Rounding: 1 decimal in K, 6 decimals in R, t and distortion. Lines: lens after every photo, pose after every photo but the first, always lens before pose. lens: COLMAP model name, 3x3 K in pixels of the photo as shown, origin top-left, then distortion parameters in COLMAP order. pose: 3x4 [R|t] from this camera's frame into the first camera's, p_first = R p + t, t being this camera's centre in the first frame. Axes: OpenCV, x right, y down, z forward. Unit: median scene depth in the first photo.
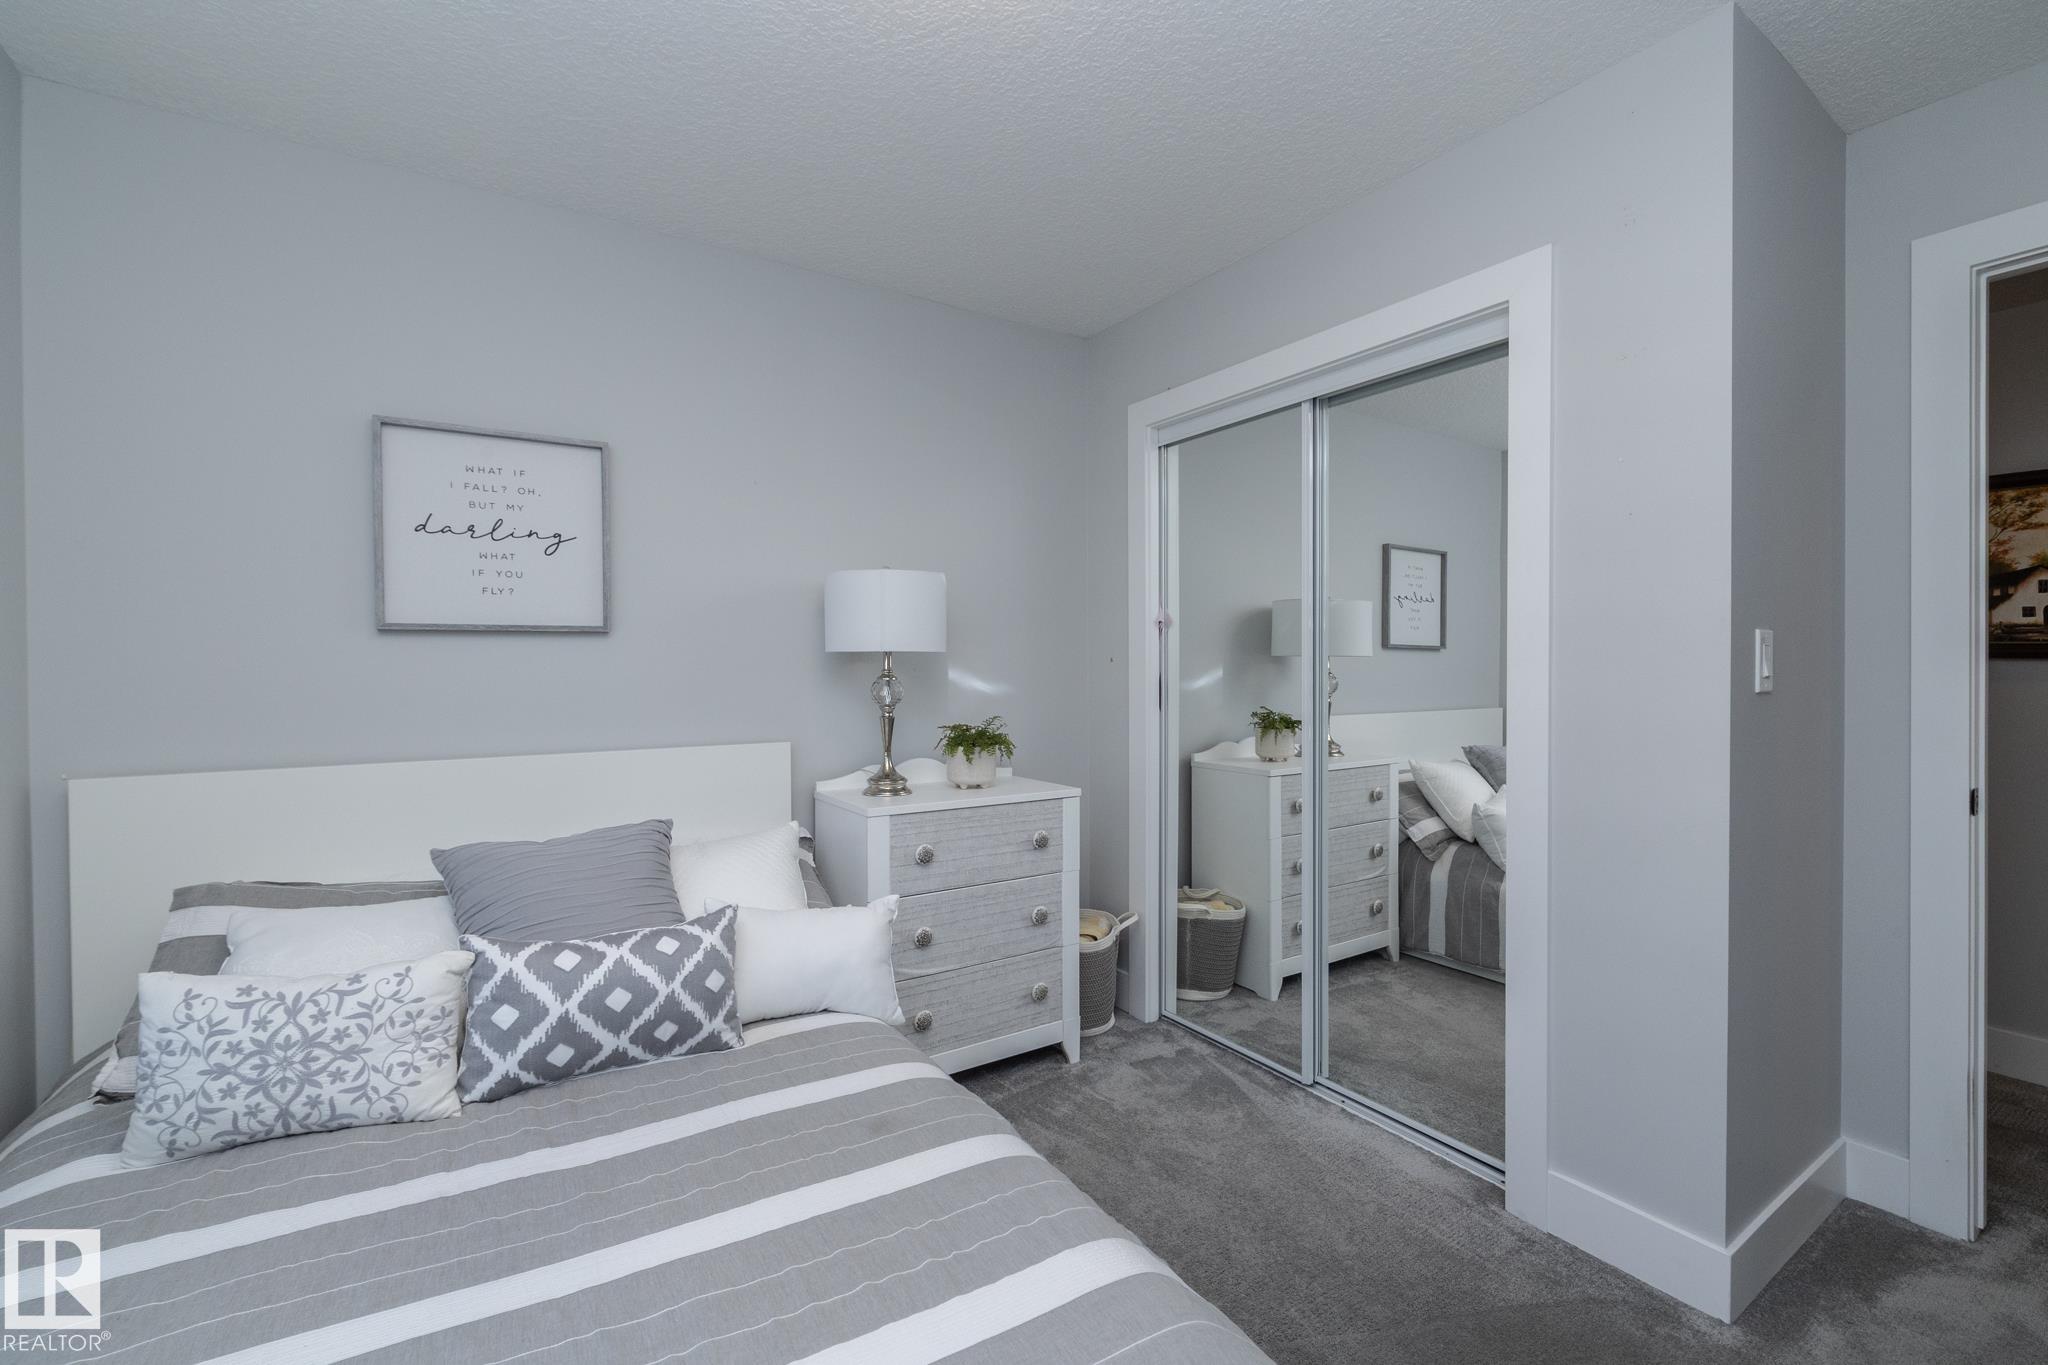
lens RADIAL K [[870.7, 0, 1027.8], [0, 870.7, 680.5], [0, 0, 1]] dist [-0.000582, -0.000602]
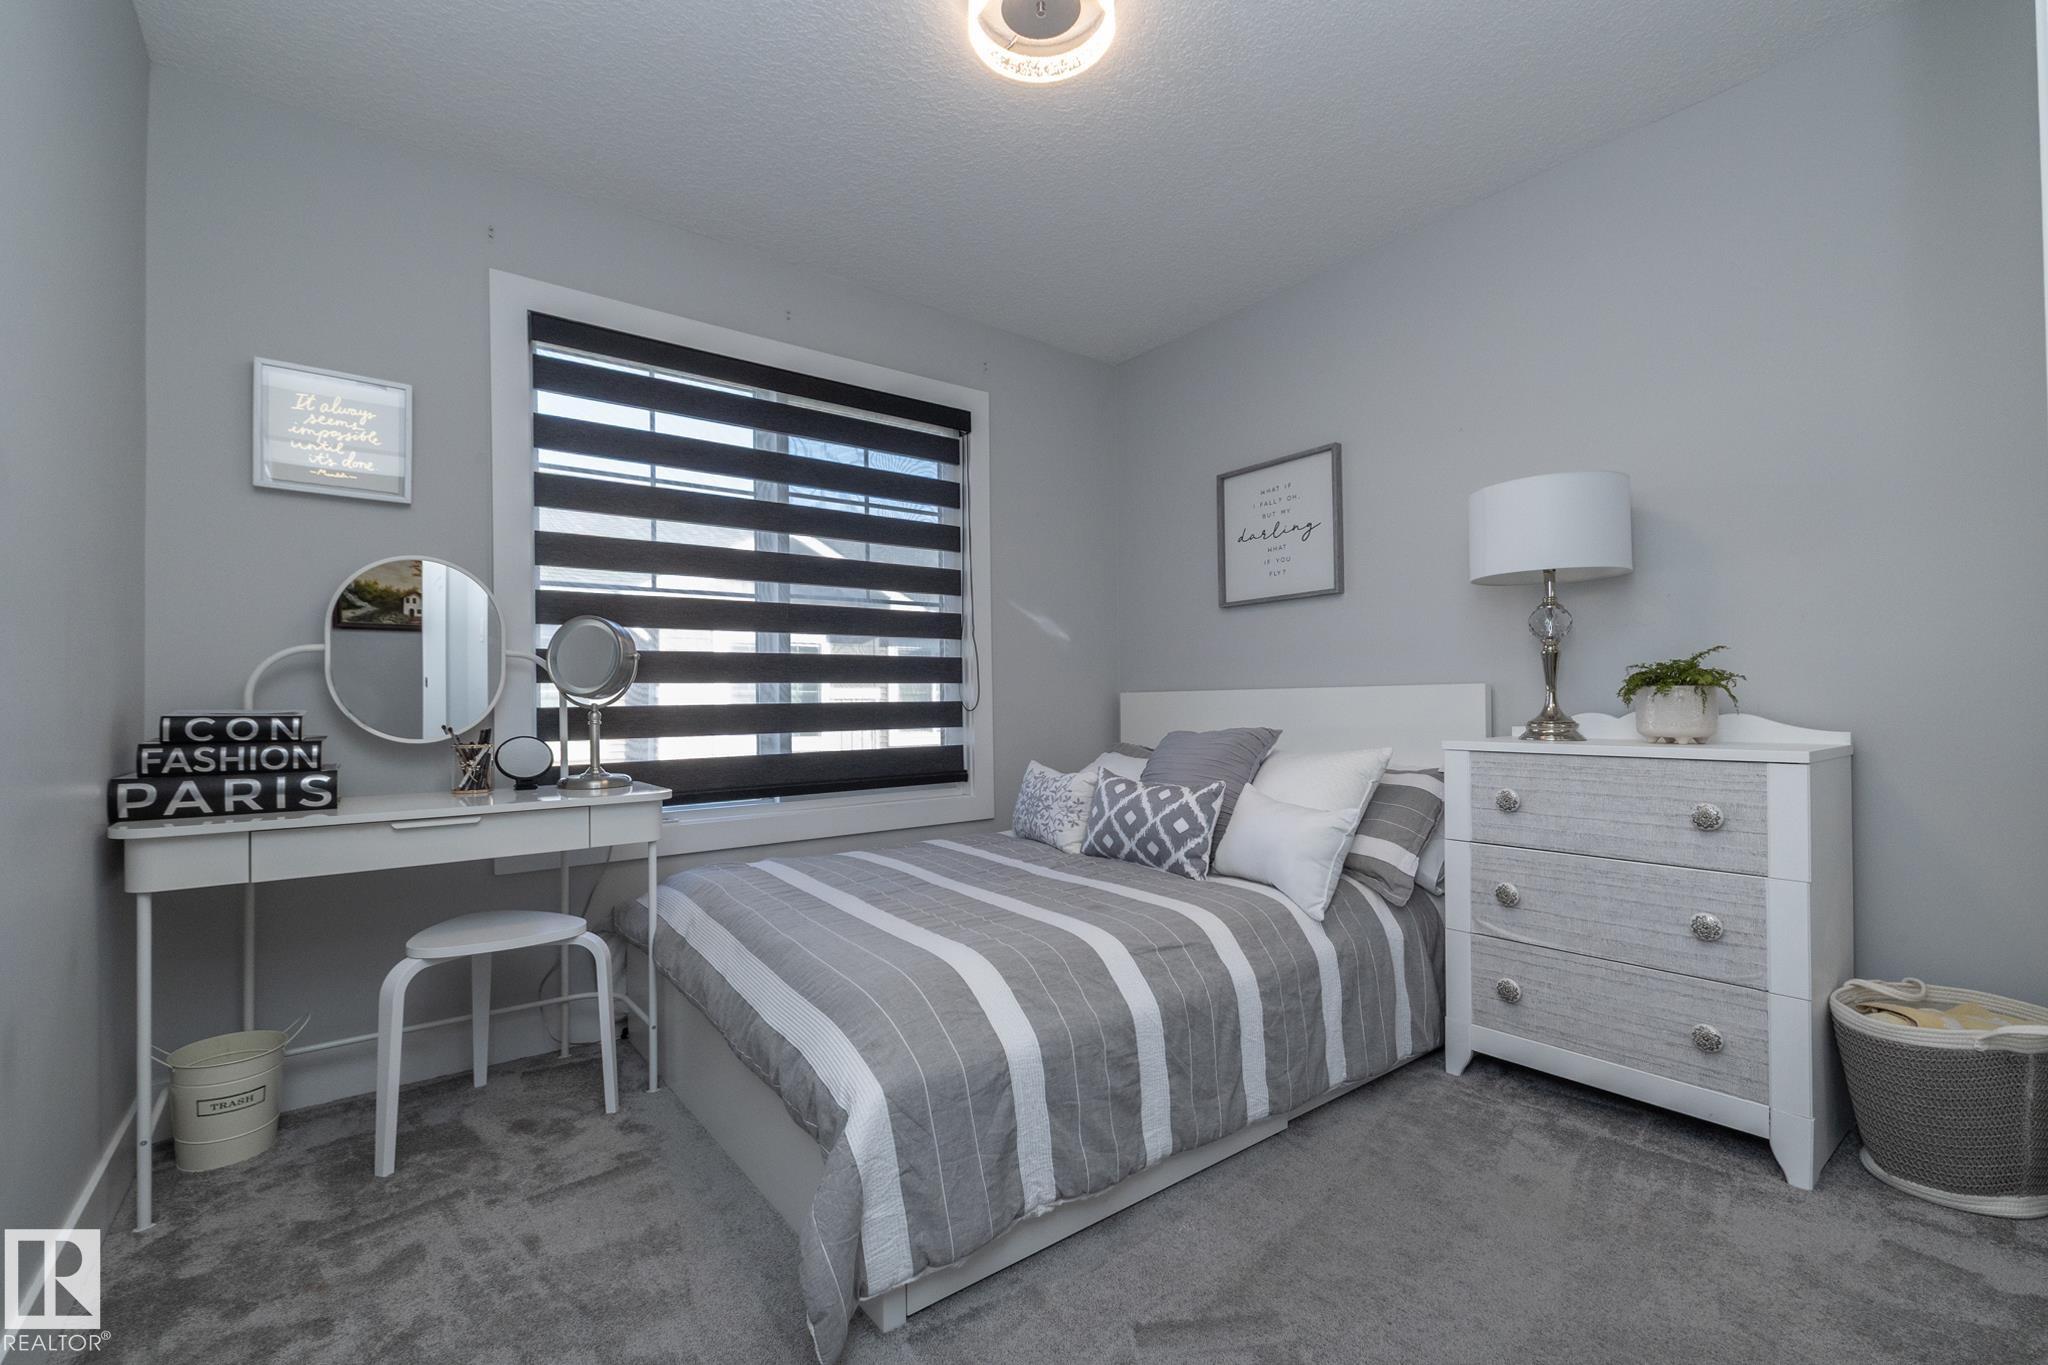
lens RADIAL K [[870.7, 0, 1027.8], [0, 870.7, 680.5], [0, 0, 1]] dist [-0.000582, -0.000602]
pose [[0.088825, -0.021906, -0.995806, 0.763926], [-0.001830, 0.999753, -0.022156, 0.105175], [0.996046, 0.003791, 0.088762, 0.465517]]
